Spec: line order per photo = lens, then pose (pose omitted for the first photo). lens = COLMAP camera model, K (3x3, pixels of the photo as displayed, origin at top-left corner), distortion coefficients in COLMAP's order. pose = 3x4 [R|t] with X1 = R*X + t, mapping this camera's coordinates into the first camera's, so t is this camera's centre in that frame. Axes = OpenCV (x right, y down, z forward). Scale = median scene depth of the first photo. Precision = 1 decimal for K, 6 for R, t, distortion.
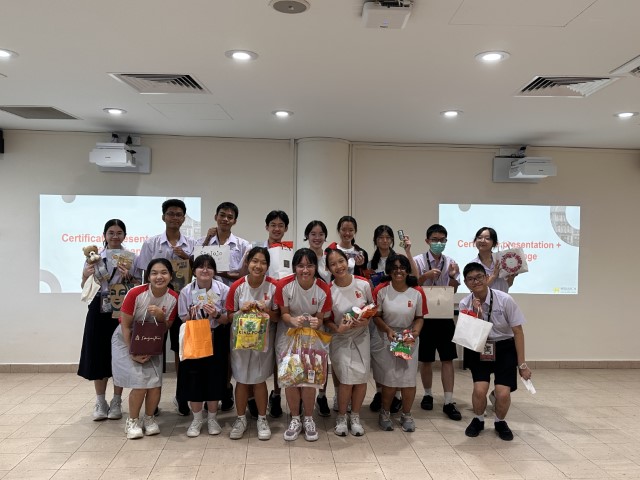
lens RADIAL K [[557.8, 0, 319.9], [0, 557.8, 240.6], [0, 0, 1]] dist [0.039783, -0.028242]
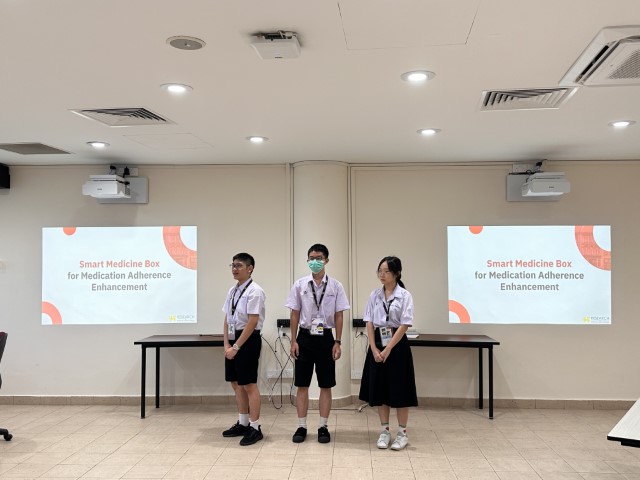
lens RADIAL K [[616.9, 0, 319.9], [0, 616.9, 240.7], [0, 0, 1]] dist [0.039700, 0.000000]
pose [[0.990257, -0.022672, -0.137397, 0.153596], [0.015899, 0.998613, -0.050190, 0.006097], [0.138345, 0.047516, 0.989244, -0.044100]]
